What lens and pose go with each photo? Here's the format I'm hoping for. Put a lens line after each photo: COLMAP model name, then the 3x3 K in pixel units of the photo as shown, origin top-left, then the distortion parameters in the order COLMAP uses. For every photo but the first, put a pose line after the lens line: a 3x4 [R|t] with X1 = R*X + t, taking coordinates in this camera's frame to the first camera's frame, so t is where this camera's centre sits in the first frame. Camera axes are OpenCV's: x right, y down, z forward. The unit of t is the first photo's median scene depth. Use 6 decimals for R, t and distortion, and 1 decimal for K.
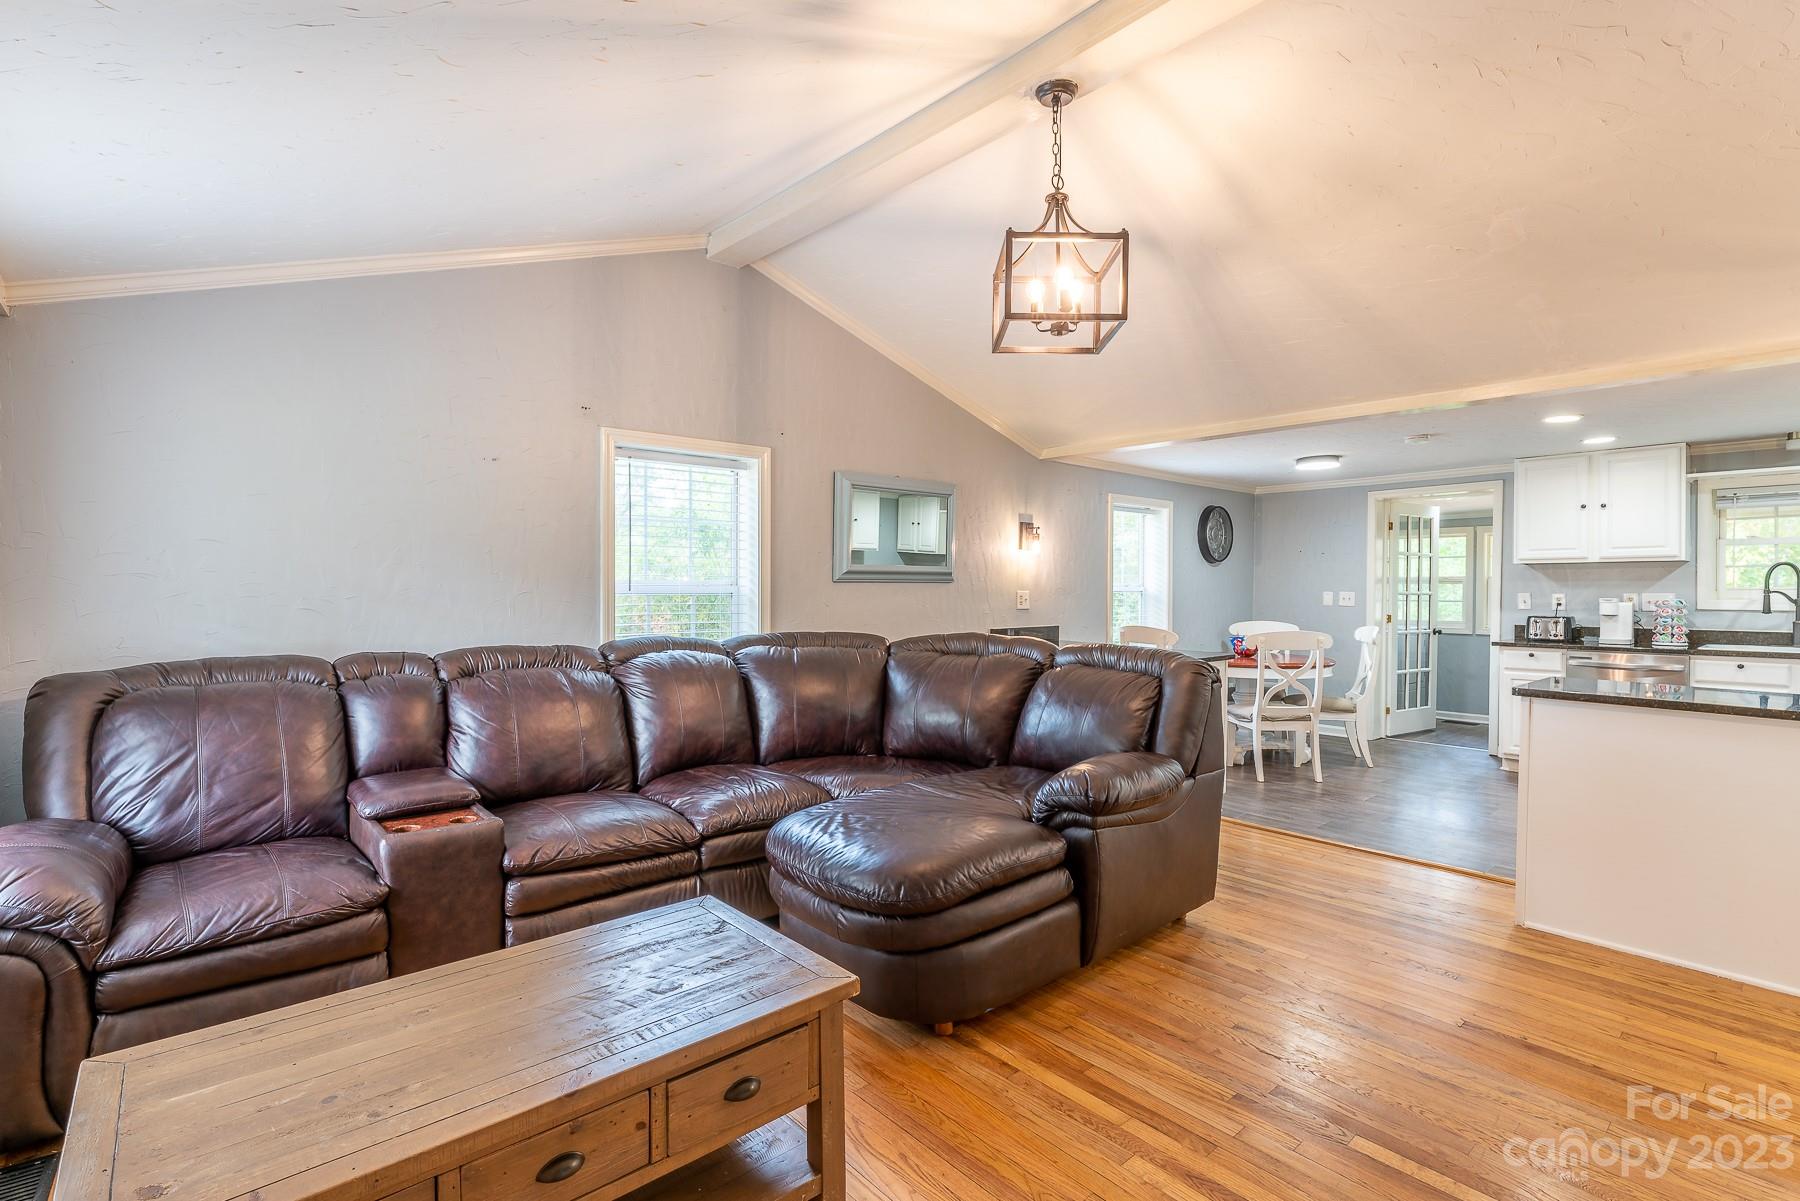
lens RADIAL K [[838.3, 0, 900.0], [0, 838.3, 600.5], [0, 0, 1]] dist [0.002361, 0.000342]
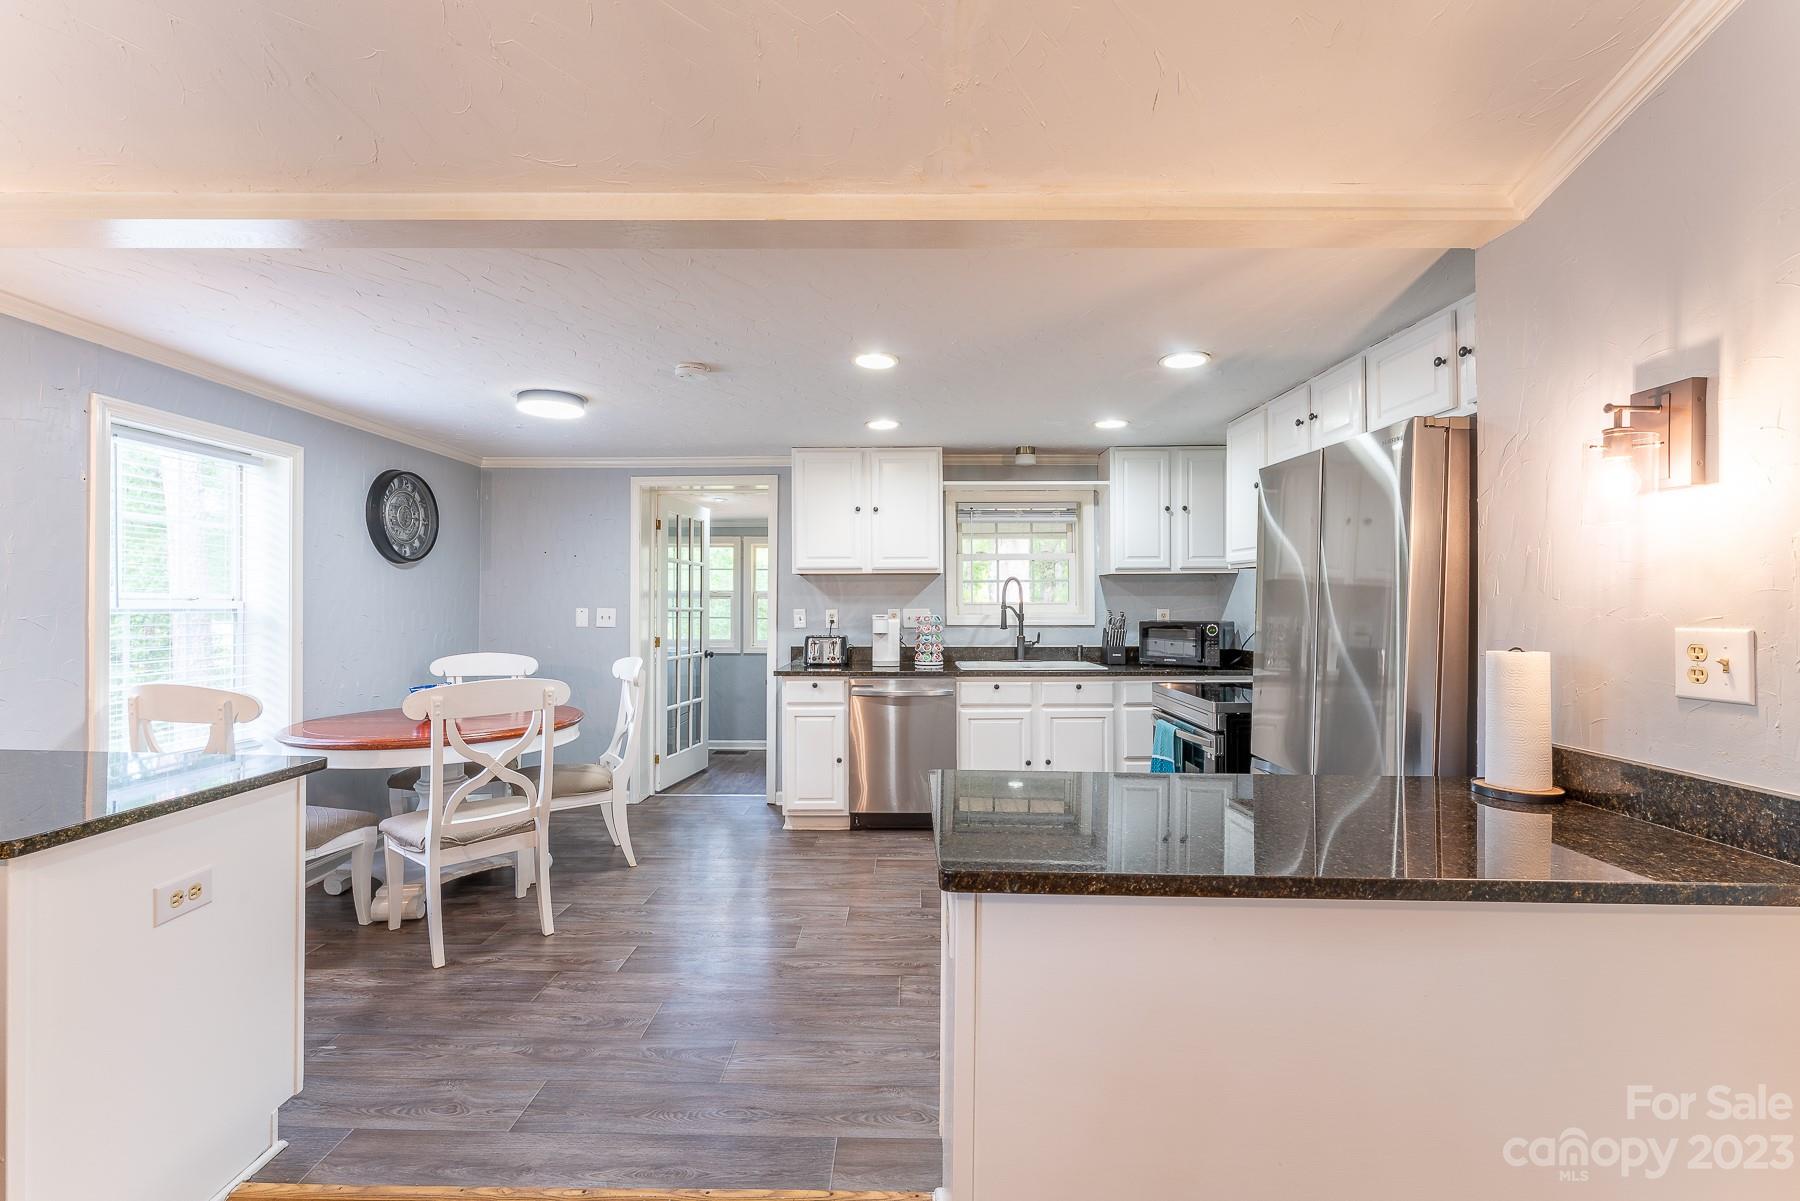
lens RADIAL K [[771.0, 0, 900.0], [0, 771.0, 600.5], [0, 0, 1]] dist [-0.001343, -0.000102]
pose [[0.676732, 0.003573, 0.736221, 0.241029], [0.011278, 0.999821, -0.015219, -0.004580], [-0.736143, 0.018602, 0.676570, 0.404069]]
